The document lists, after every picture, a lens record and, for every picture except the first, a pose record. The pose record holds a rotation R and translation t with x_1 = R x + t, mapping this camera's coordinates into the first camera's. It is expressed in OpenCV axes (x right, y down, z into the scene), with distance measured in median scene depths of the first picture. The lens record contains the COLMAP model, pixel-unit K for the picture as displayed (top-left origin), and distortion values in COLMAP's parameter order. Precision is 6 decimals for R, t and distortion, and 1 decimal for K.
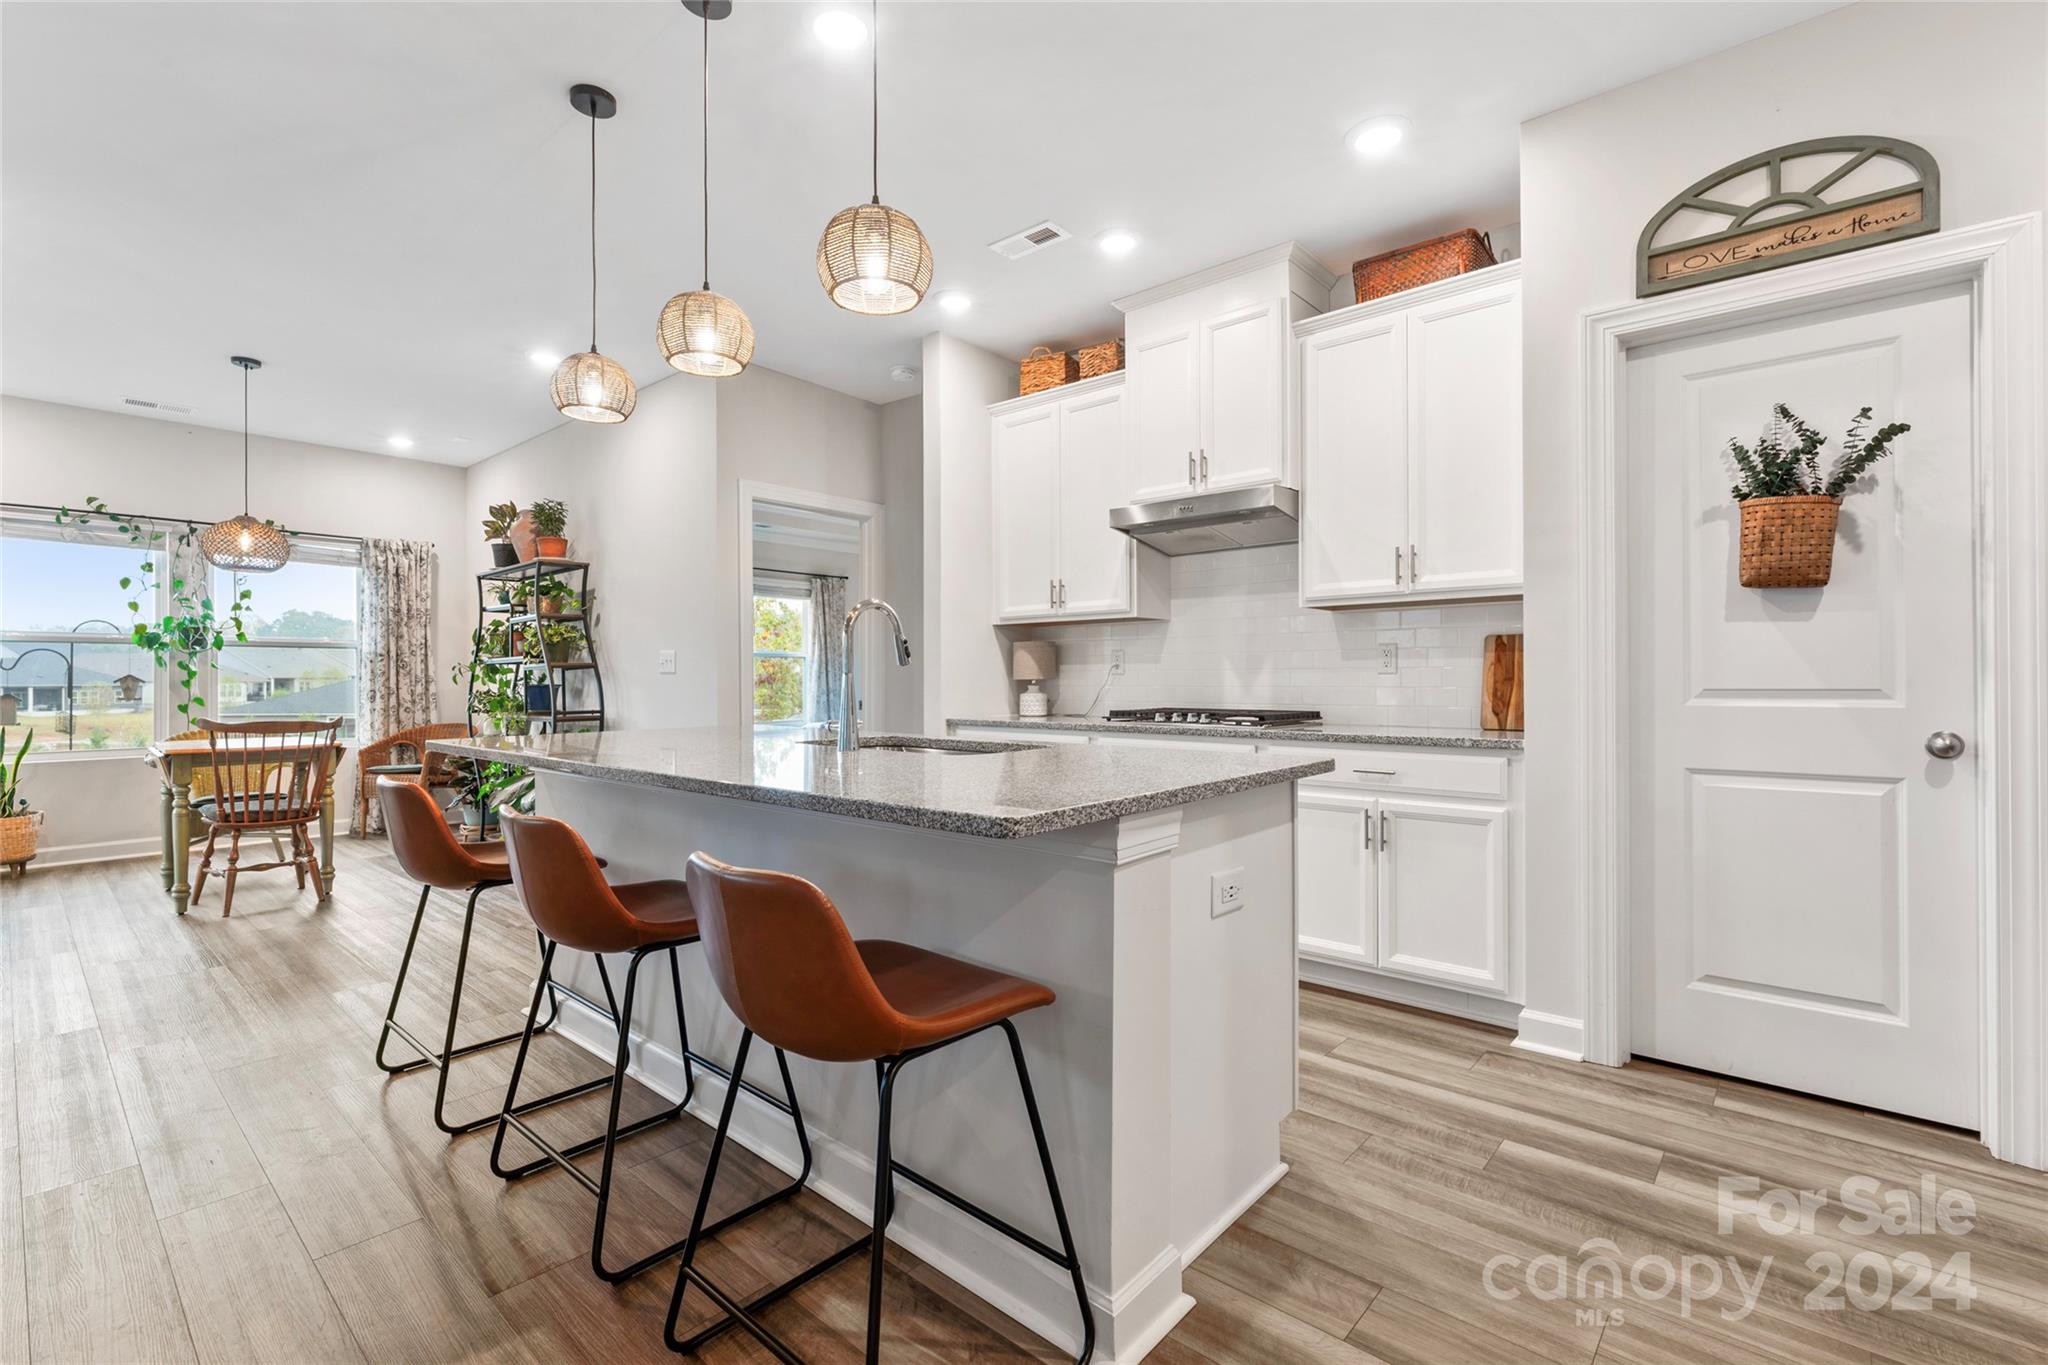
lens RADIAL K [[893.4, 0, 1020.3], [0, 893.4, 677.8], [0, 0, 1]] dist [-0.003142, -0.000063]
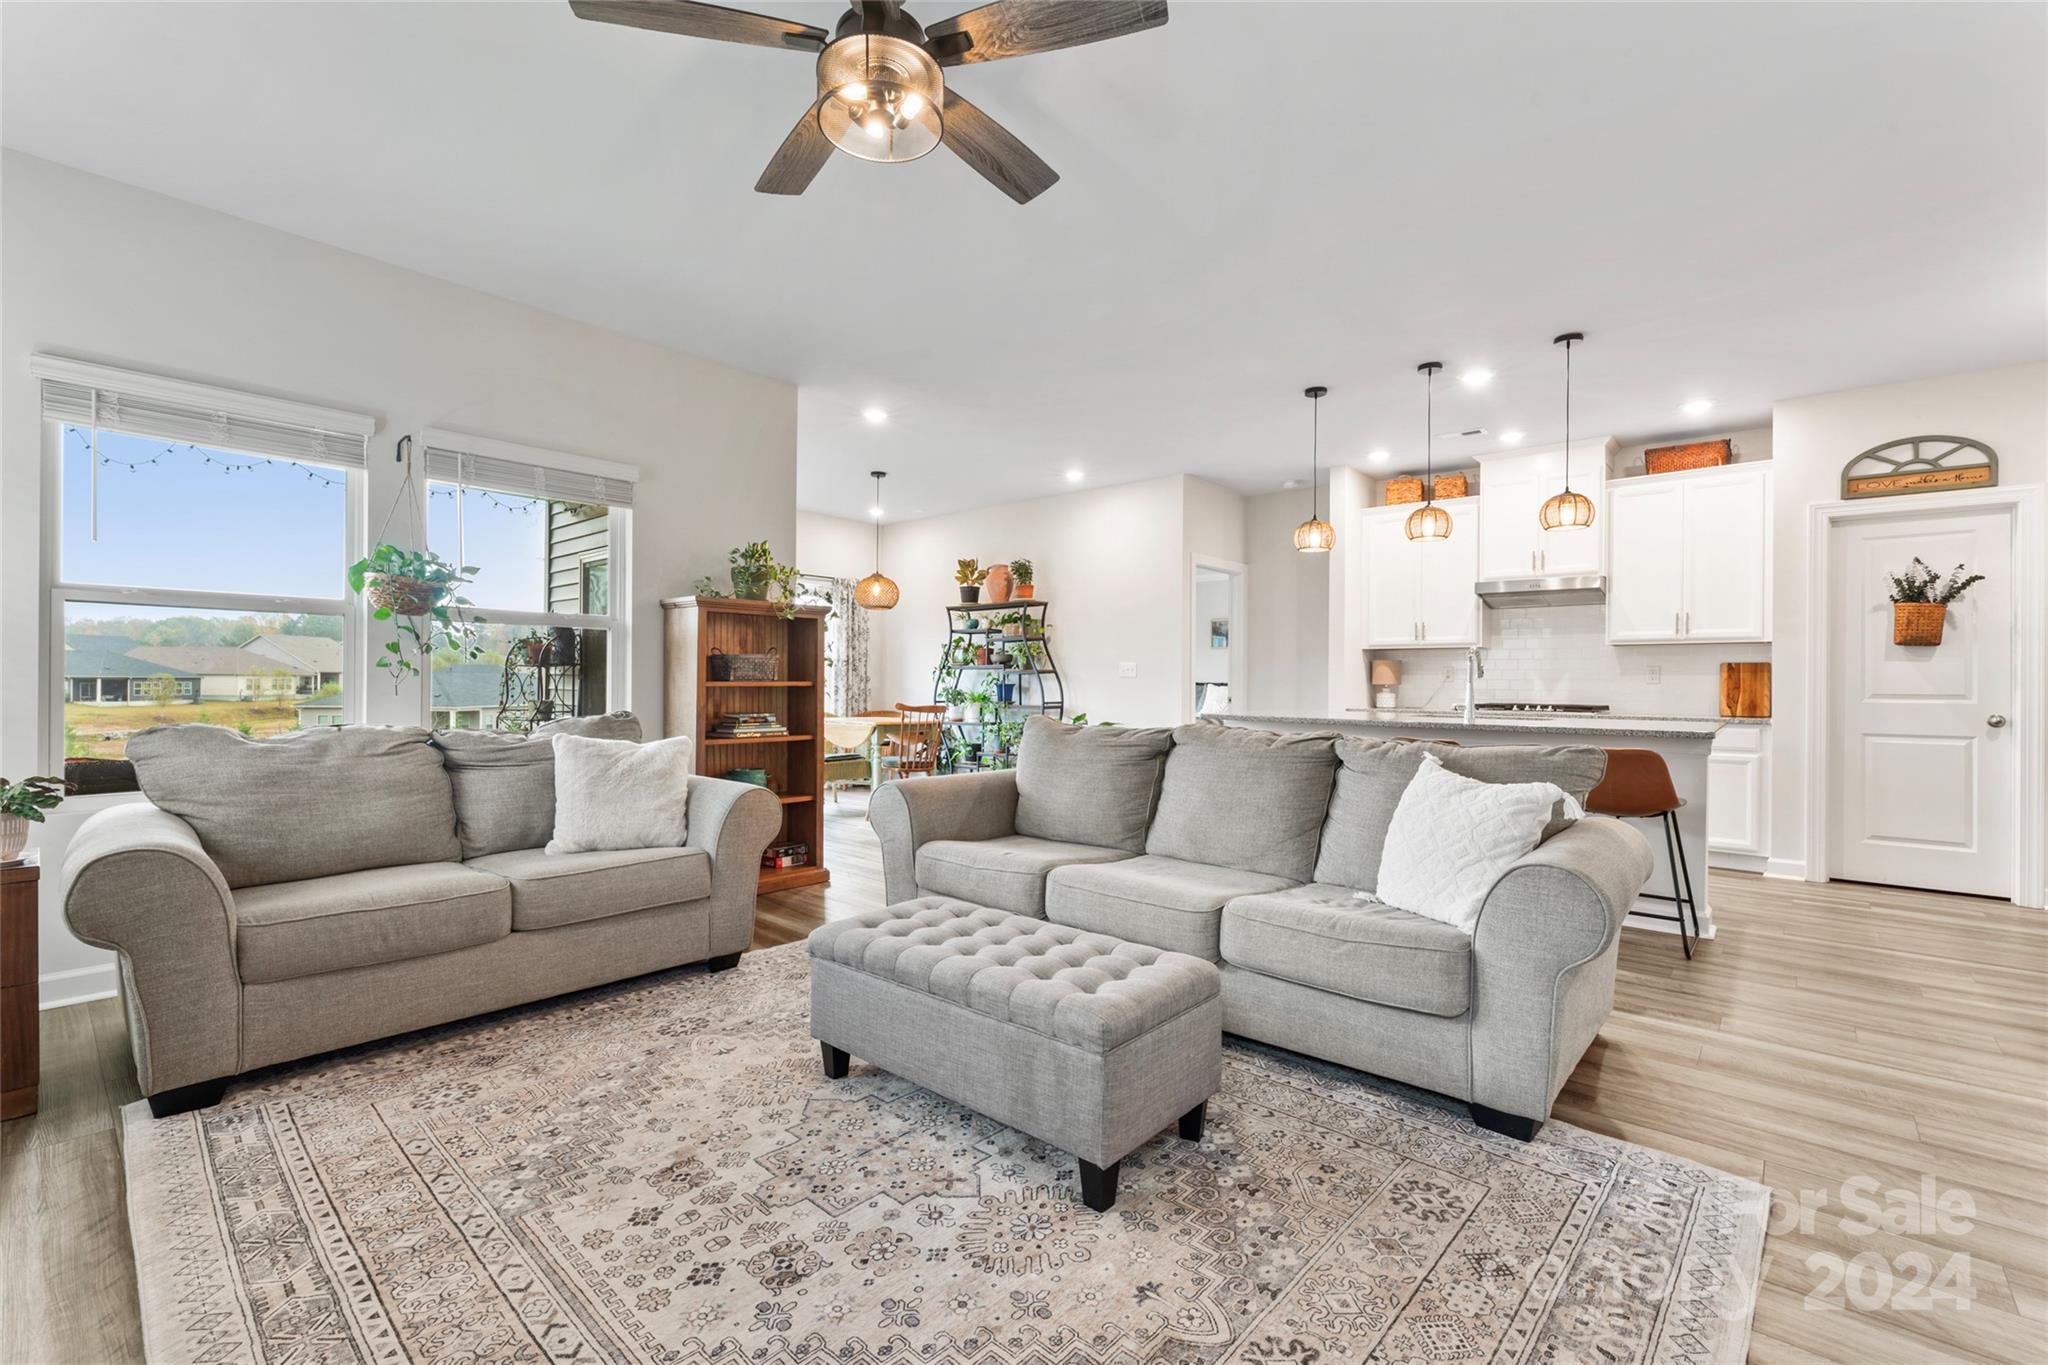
lens RADIAL K [[885.4, 0, 1012.5], [0, 885.4, 680.6], [0, 0, 1]] dist [-0.000426, 0.000314]
pose [[0.999904, 0.011058, -0.008318, -0.782005], [-0.011048, 0.999938, 0.001238, 0.000847], [0.008332, -0.001146, 0.999965, -0.686009]]
